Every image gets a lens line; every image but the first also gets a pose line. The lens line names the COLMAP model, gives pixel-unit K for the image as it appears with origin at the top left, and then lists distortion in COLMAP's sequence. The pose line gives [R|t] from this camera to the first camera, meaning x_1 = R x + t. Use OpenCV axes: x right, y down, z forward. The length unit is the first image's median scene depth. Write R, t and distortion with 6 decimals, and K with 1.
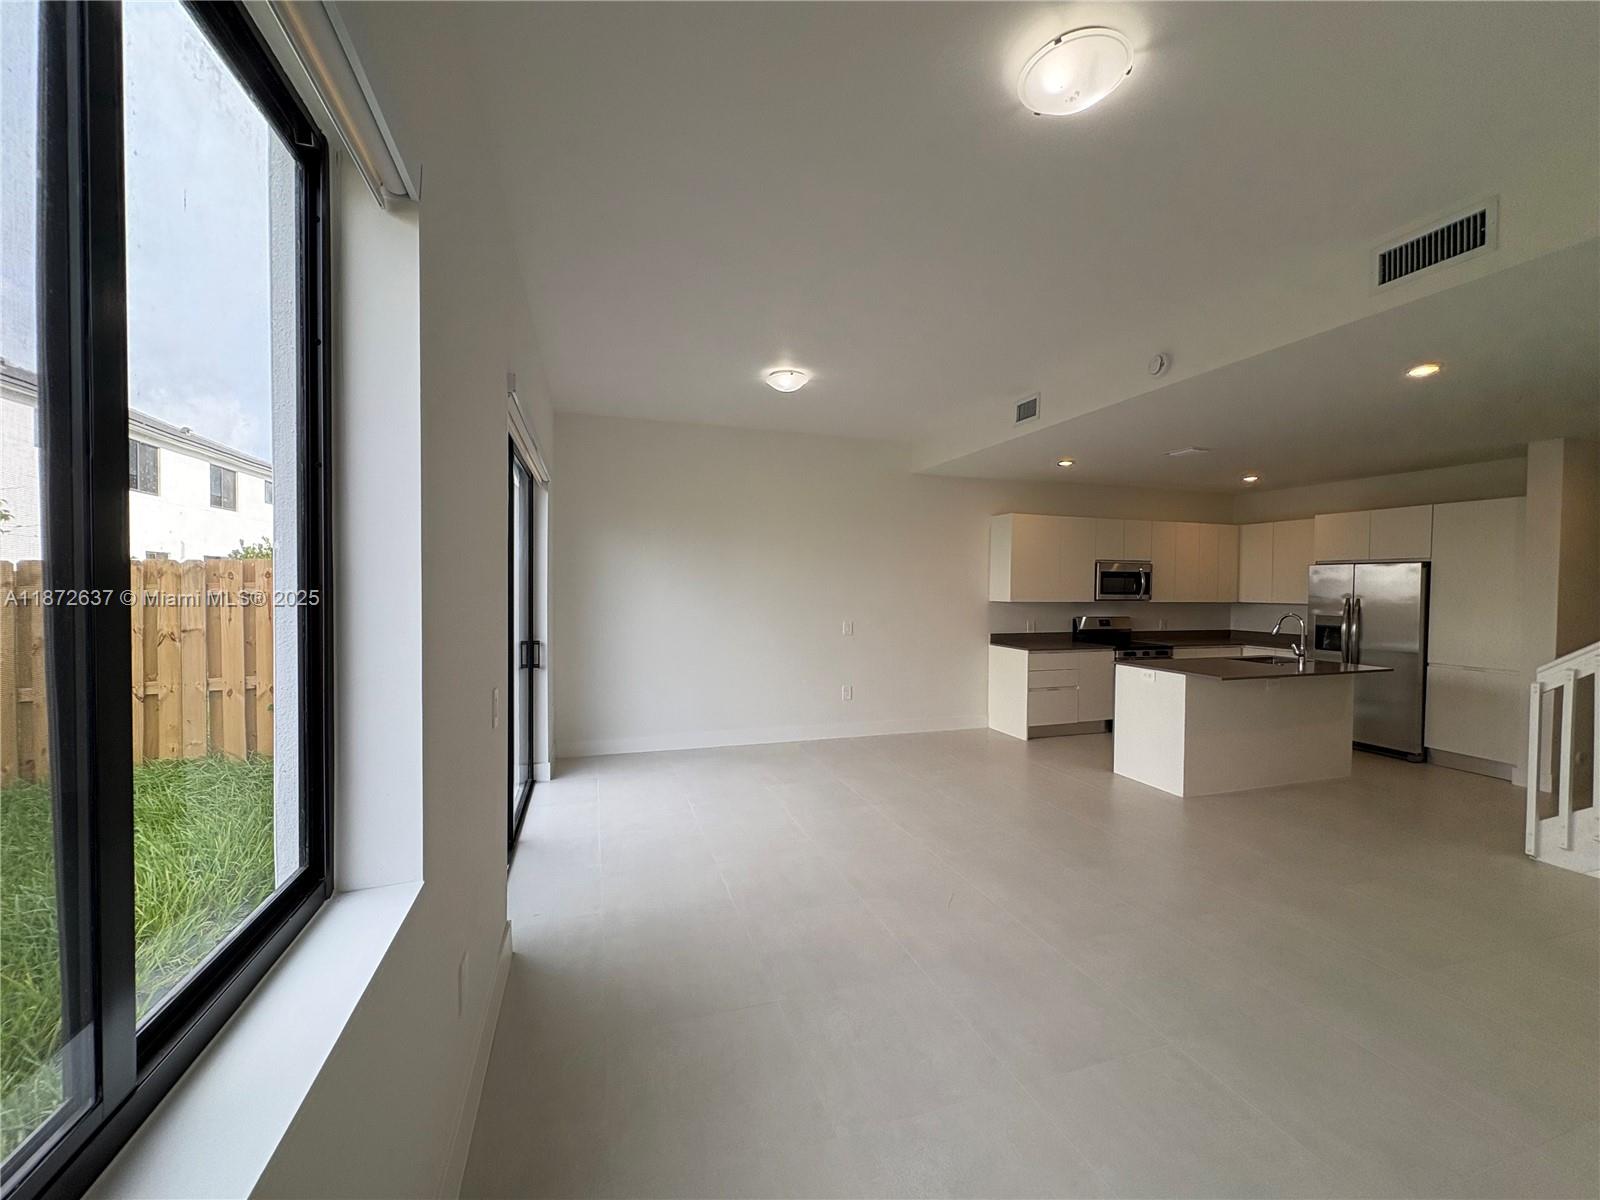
lens RADIAL K [[635.4, 0, 802.0], [0, 635.4, 598.3], [0, 0, 1]] dist [-0.000329, 0.000286]
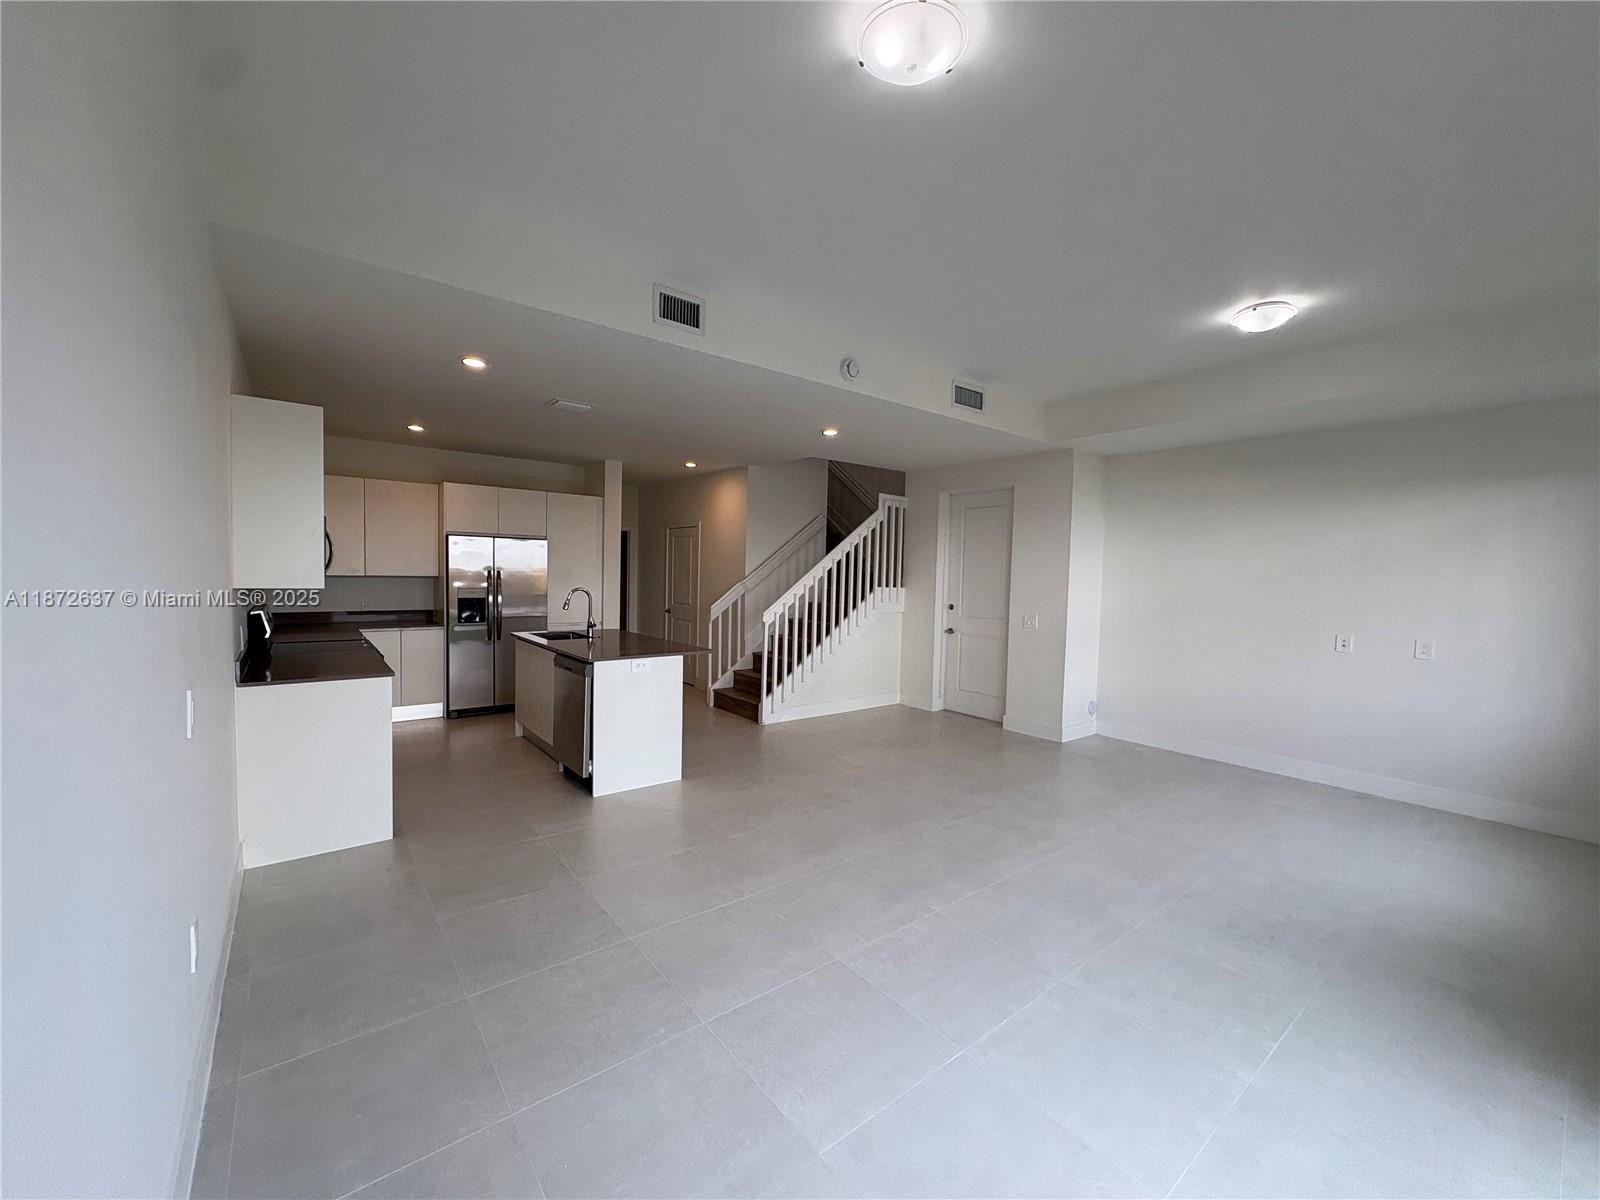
lens RADIAL K [[635.4, 0, 798.1], [0, 635.4, 604.0], [0, 0, 1]] dist [-0.000329, 0.000286]
pose [[-0.336905, -0.068340, 0.939055, -0.273223], [-0.009143, 0.997553, 0.069317, -0.021079], [-0.941494, 0.014767, -0.336706, 0.848913]]
